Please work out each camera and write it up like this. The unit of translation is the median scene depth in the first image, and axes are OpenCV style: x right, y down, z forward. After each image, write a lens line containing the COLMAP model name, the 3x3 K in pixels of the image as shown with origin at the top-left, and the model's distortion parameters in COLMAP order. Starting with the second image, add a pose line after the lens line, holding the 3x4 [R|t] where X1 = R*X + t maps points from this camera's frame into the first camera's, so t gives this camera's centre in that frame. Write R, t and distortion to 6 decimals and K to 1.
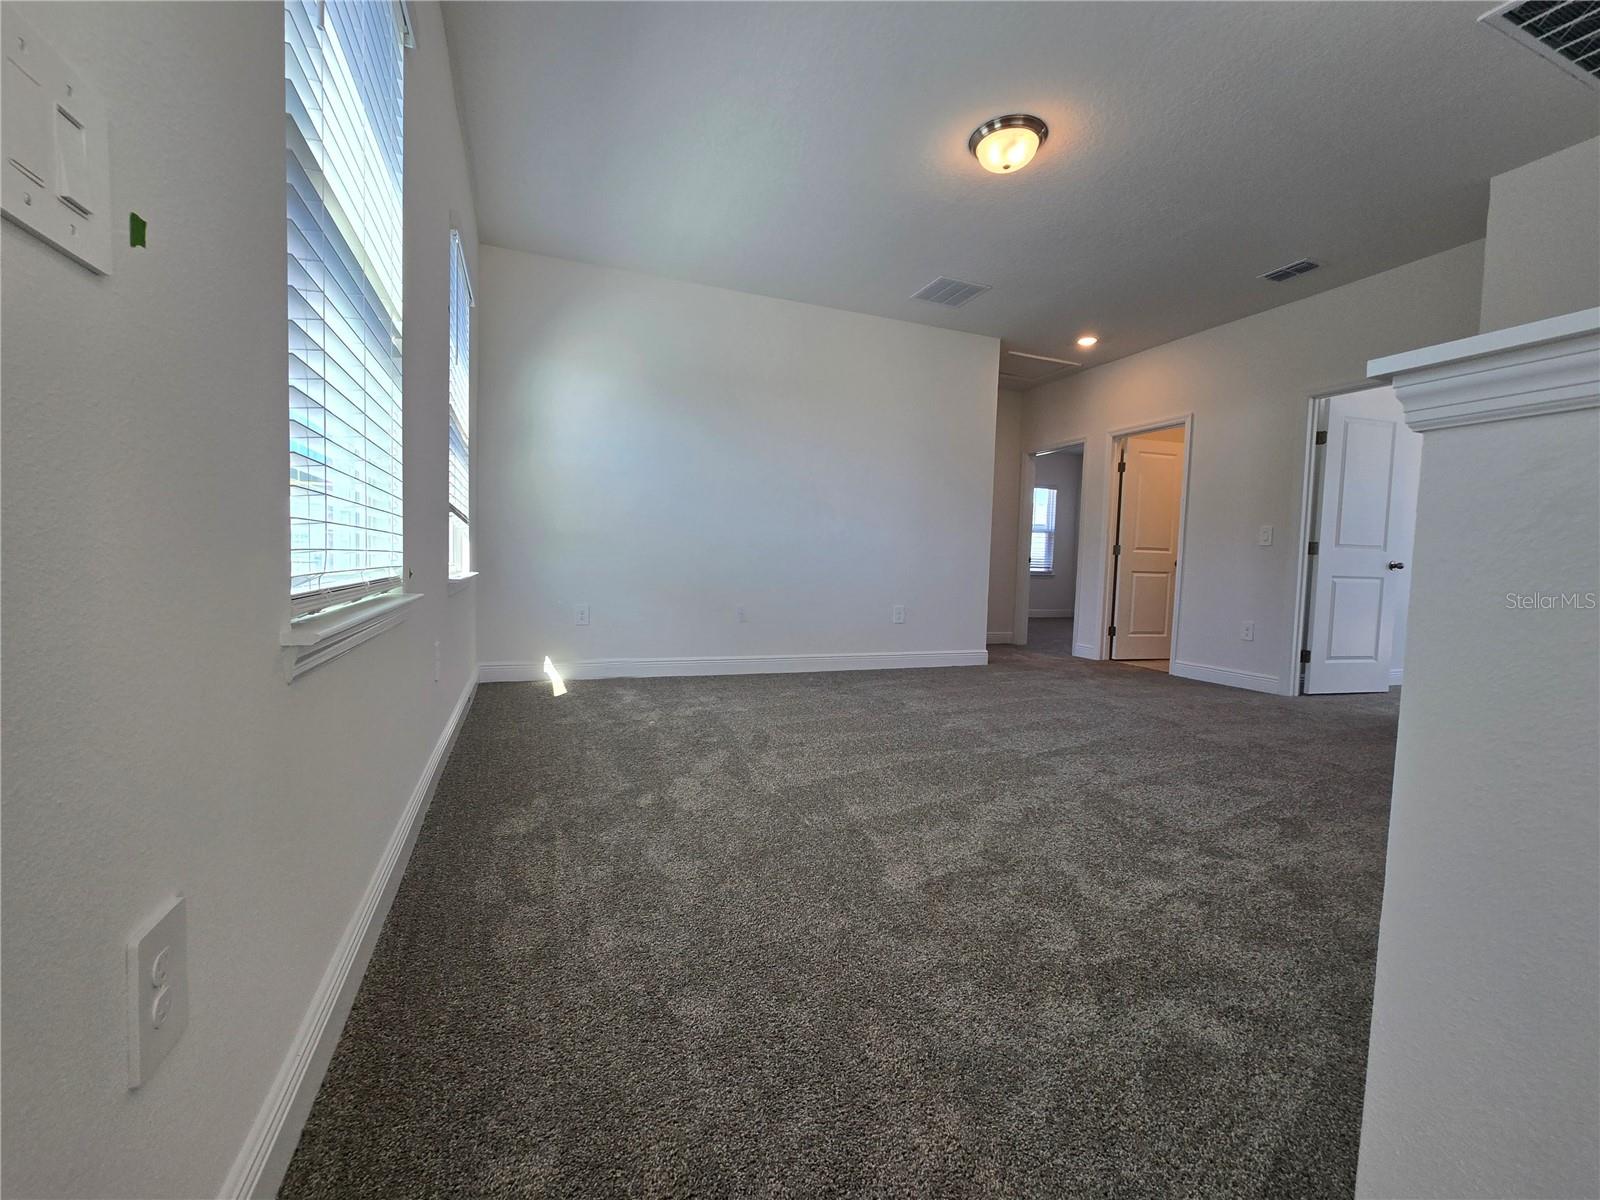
lens RADIAL K [[657.6, 0, 782.4], [0, 657.6, 599.2], [0, 0, 1]] dist [-0.007255, 0.002106]
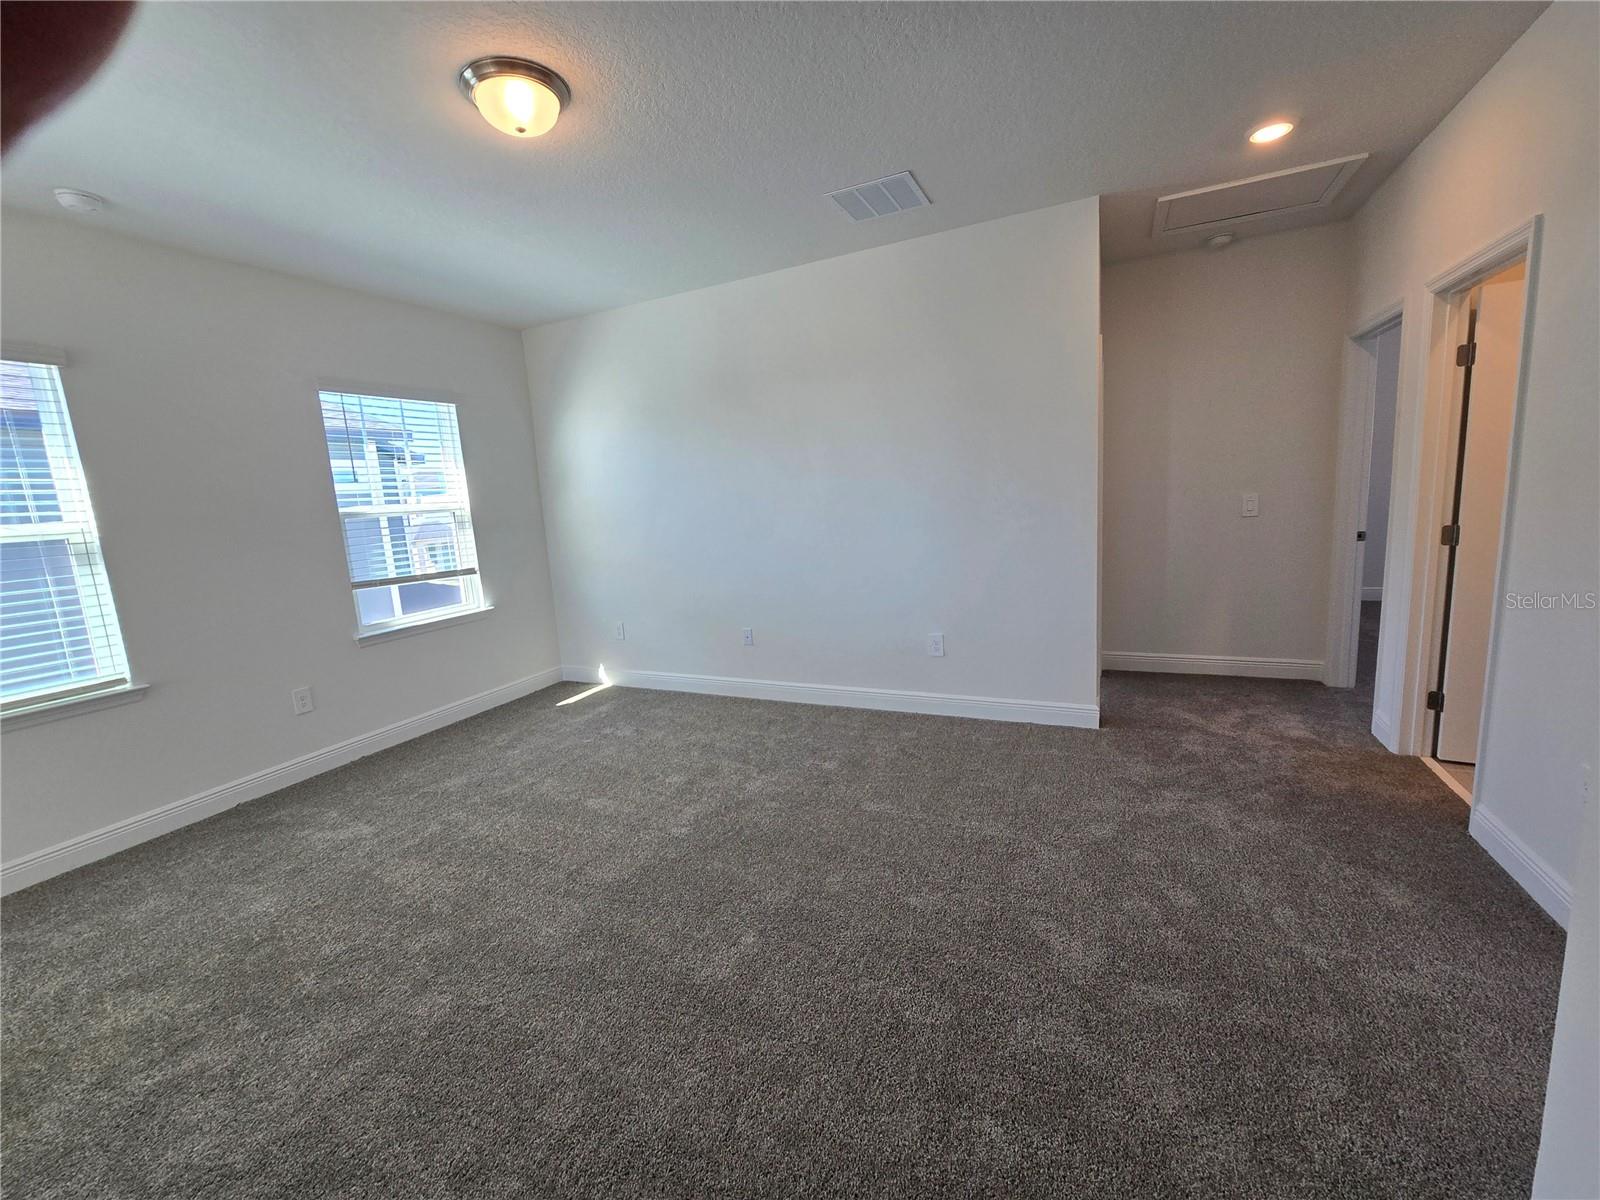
lens RADIAL K [[657.6, 0, 788.8], [0, 657.6, 597.8], [0, 0, 1]] dist [-0.007255, 0.002106]
pose [[0.676415, 0.041167, -0.735370, 1.264822], [0.045865, 0.994145, 0.097841, -0.232318], [0.735092, -0.099909, 0.670566, 0.780641]]
